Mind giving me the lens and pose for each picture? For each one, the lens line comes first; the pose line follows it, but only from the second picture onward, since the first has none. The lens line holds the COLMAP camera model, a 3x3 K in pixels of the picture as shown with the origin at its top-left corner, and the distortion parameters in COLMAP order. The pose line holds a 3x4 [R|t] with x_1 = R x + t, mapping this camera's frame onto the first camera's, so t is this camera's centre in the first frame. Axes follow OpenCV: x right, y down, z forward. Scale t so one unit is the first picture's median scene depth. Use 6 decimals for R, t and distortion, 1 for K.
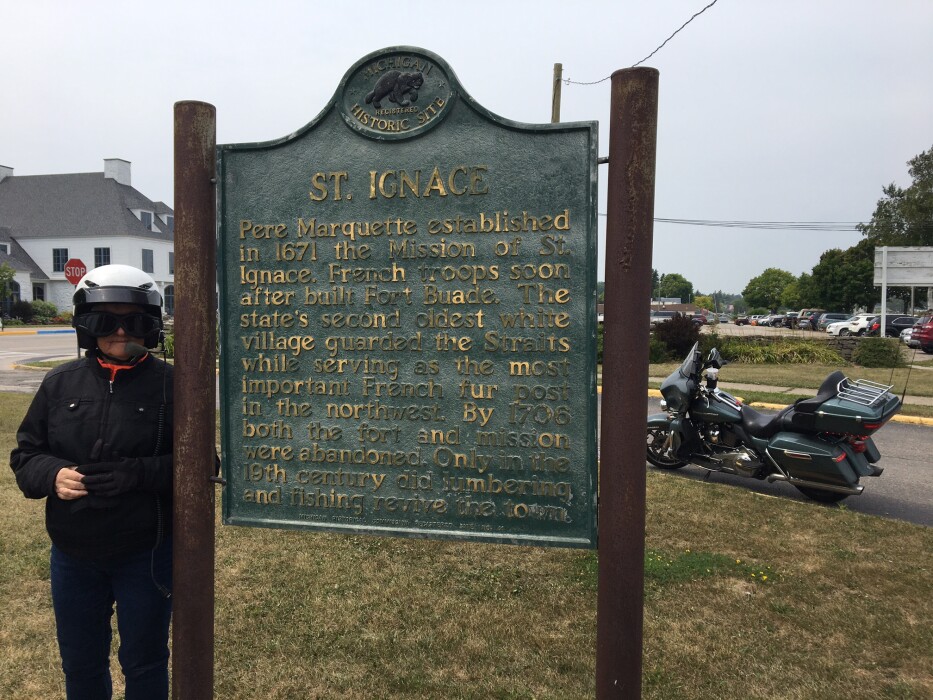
lens RADIAL K [[766.6, 0, 461.5], [0, 766.6, 347.1], [0, 0, 1]] dist [0.105214, -0.130047]
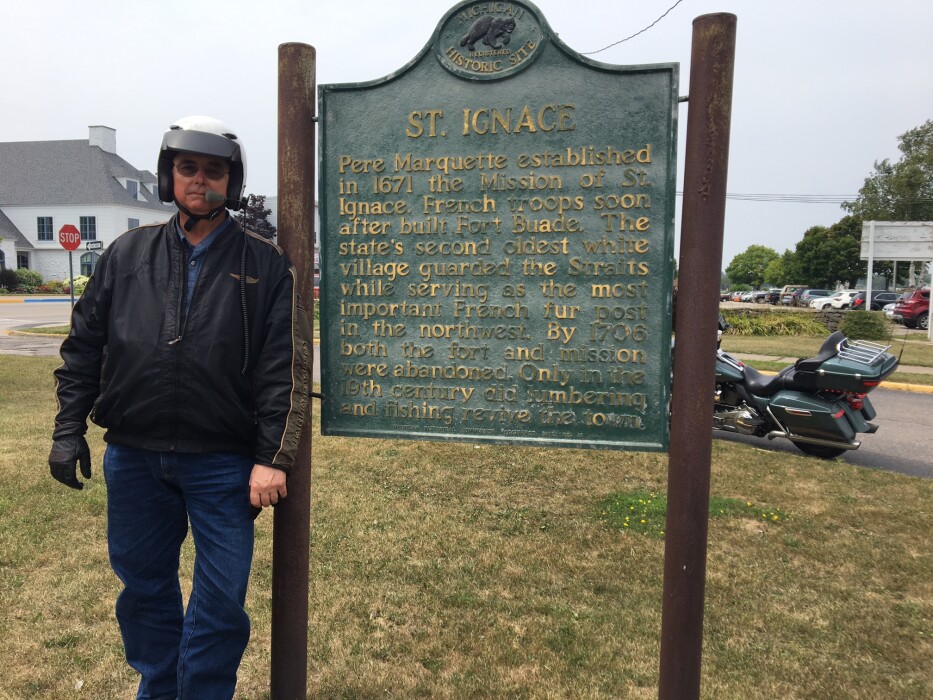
lens RADIAL K [[766.6, 0, 461.5], [0, 766.6, 347.1], [0, 0, 1]] dist [0.105214, -0.130047]
pose [[0.999742, 0.006603, 0.021738, -0.136545], [-0.007292, 0.999468, 0.031783, 0.069272], [-0.021517, -0.031933, 0.999258, -0.097204]]
